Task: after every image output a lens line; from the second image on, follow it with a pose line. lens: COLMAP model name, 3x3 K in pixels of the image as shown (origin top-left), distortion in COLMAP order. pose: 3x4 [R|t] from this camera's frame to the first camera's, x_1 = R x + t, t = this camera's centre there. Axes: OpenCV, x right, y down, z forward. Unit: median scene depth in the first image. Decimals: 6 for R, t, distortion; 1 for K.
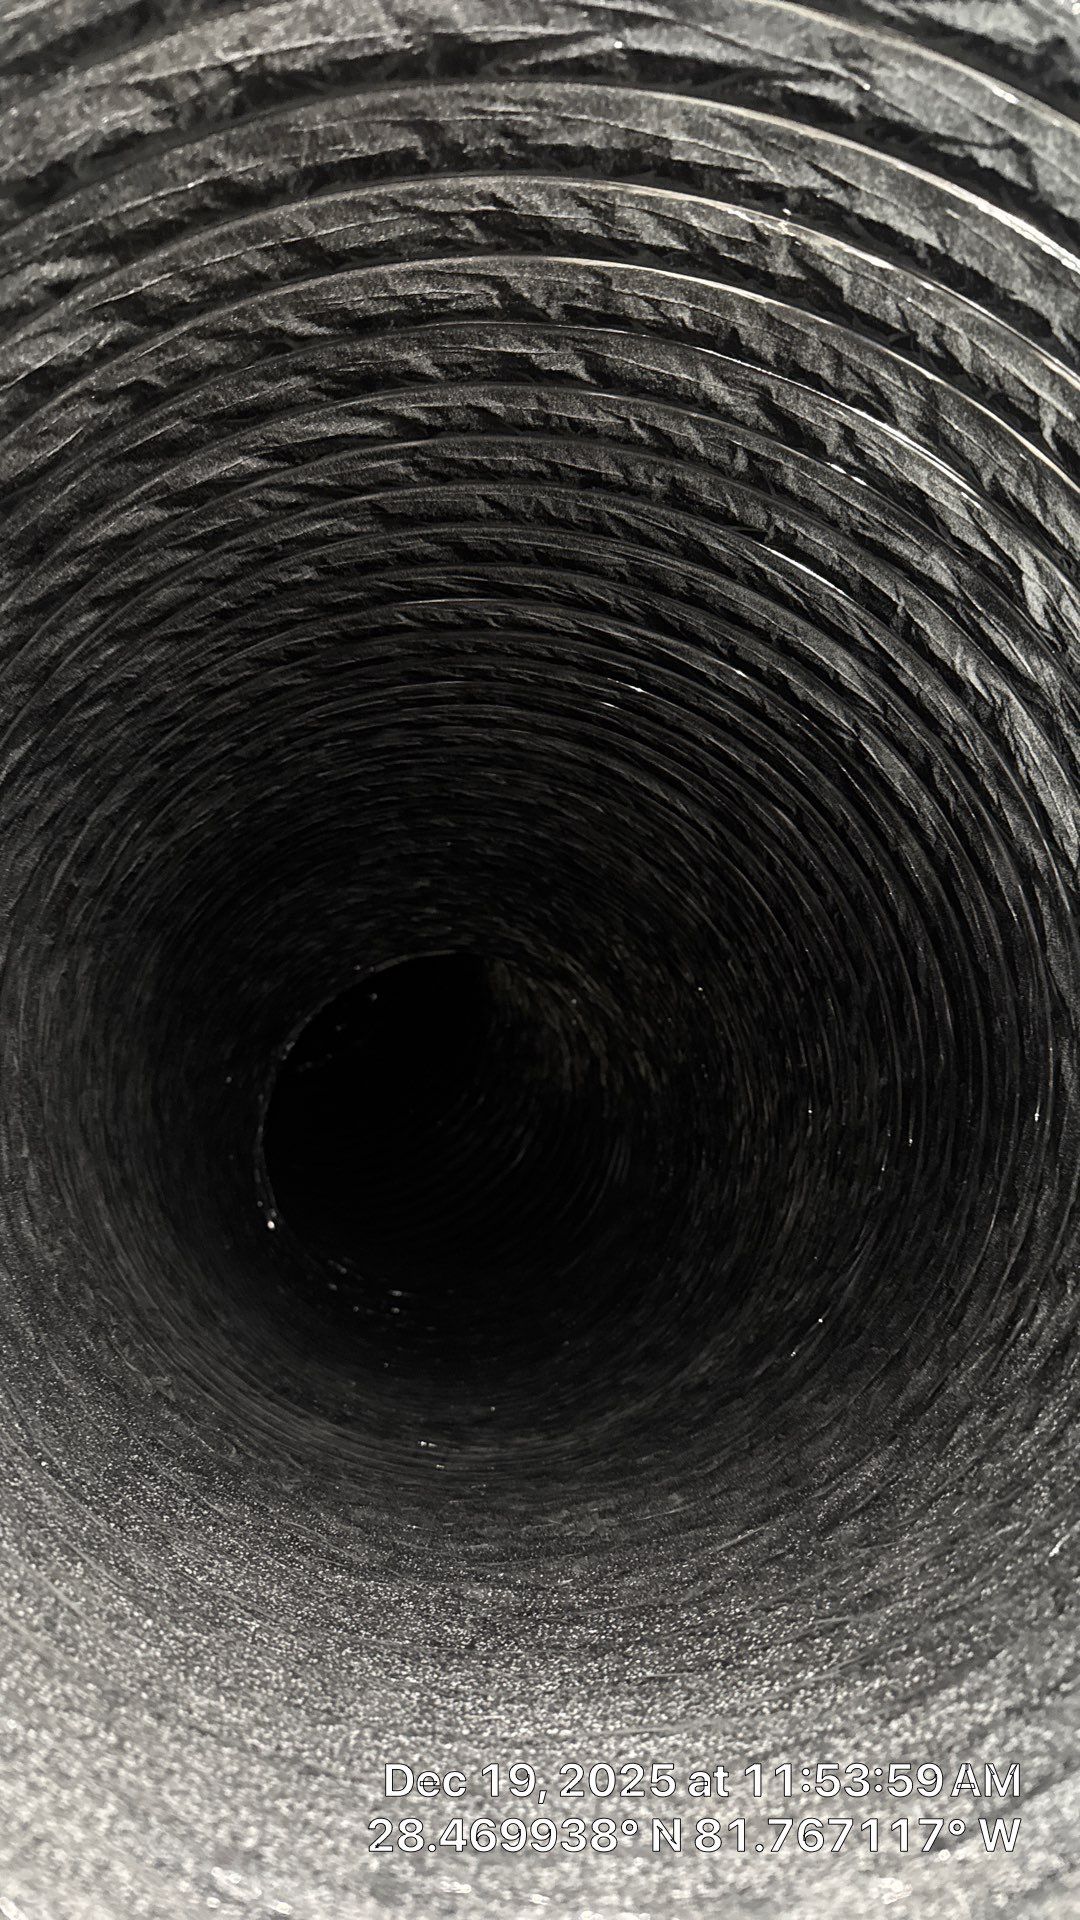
lens RADIAL K [[1363.9, 0, 544.1], [0, 1363.9, 977.8], [0, 0, 1]] dist [0.004595, -0.025213]
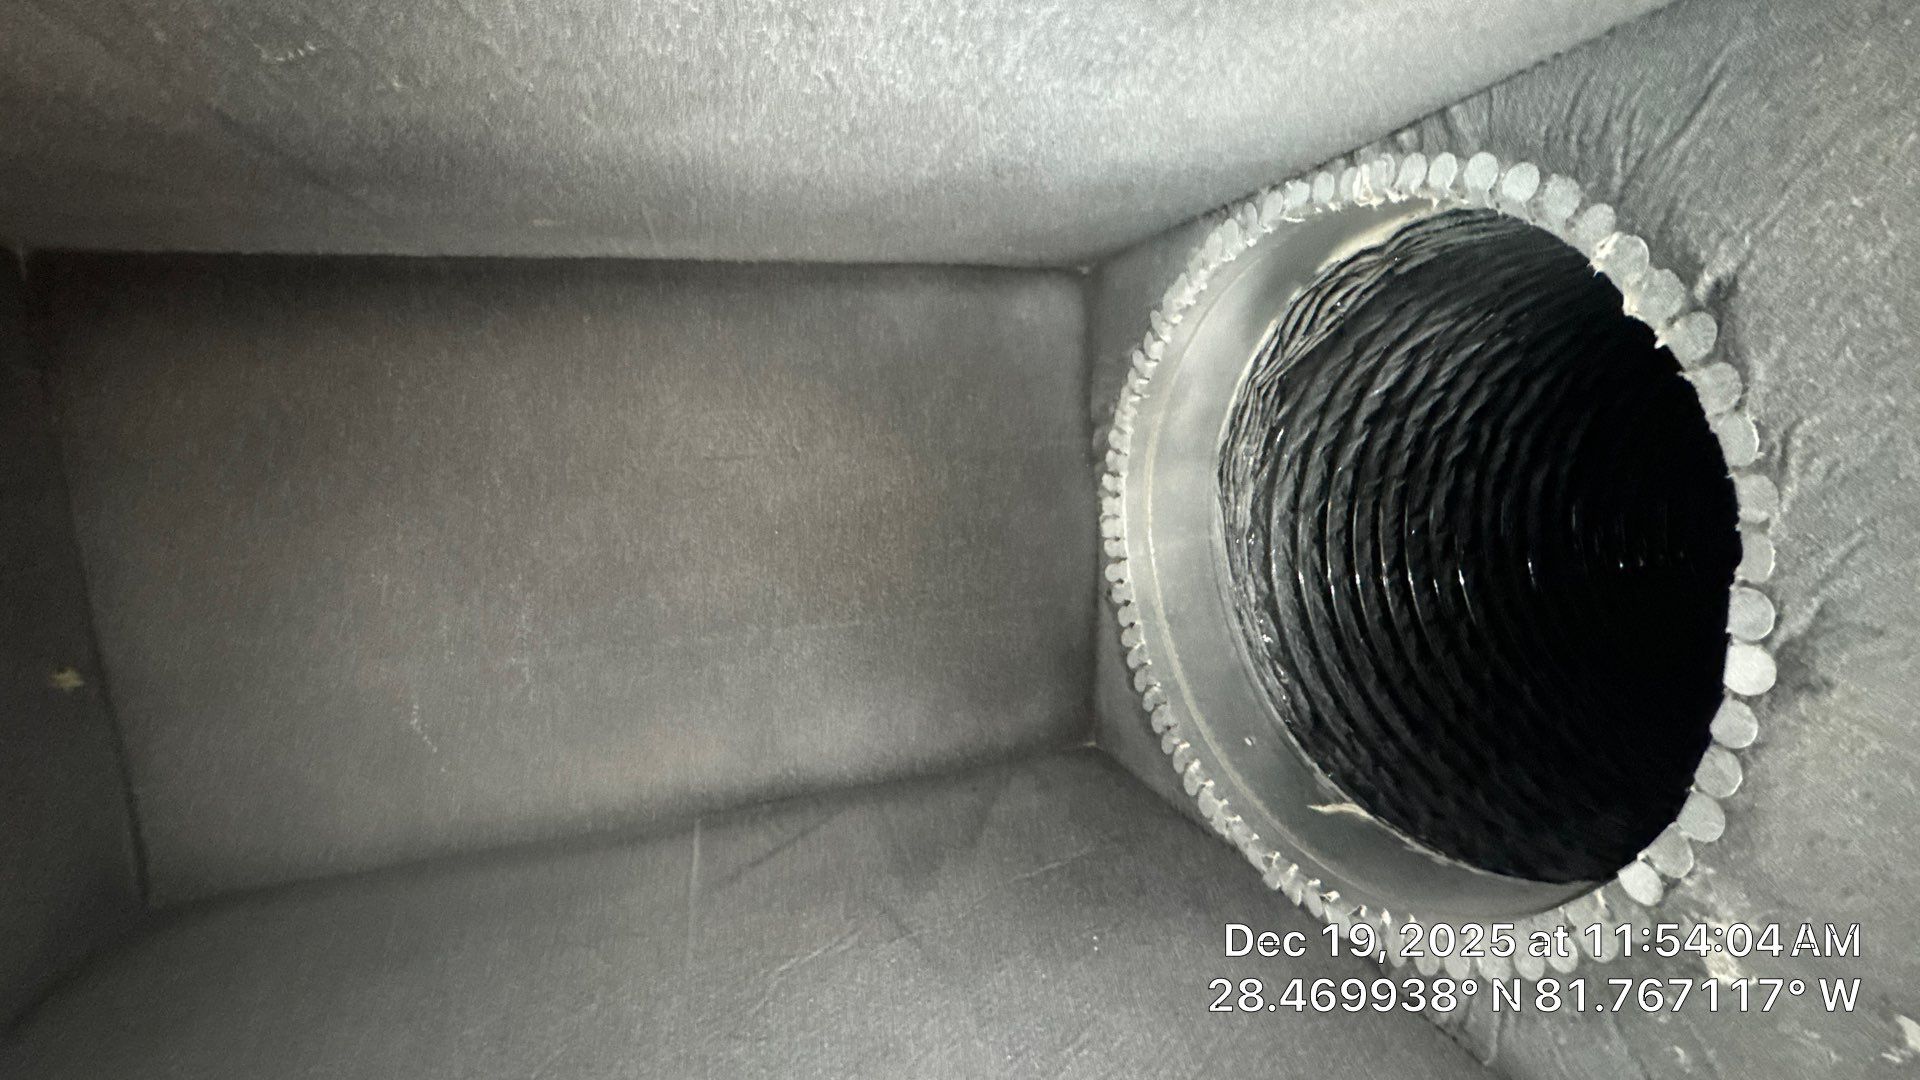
lens RADIAL K [[765.8, 0, 951.3], [0, 765.8, 538.5], [0, 0, 1]] dist [-0.000588, -0.000201]
pose [[-0.258477, -0.897636, 0.356985, -0.136278], [0.401179, -0.435914, -0.805627, 0.604658], [0.878775, -0.065021, 0.472787, -0.864786]]
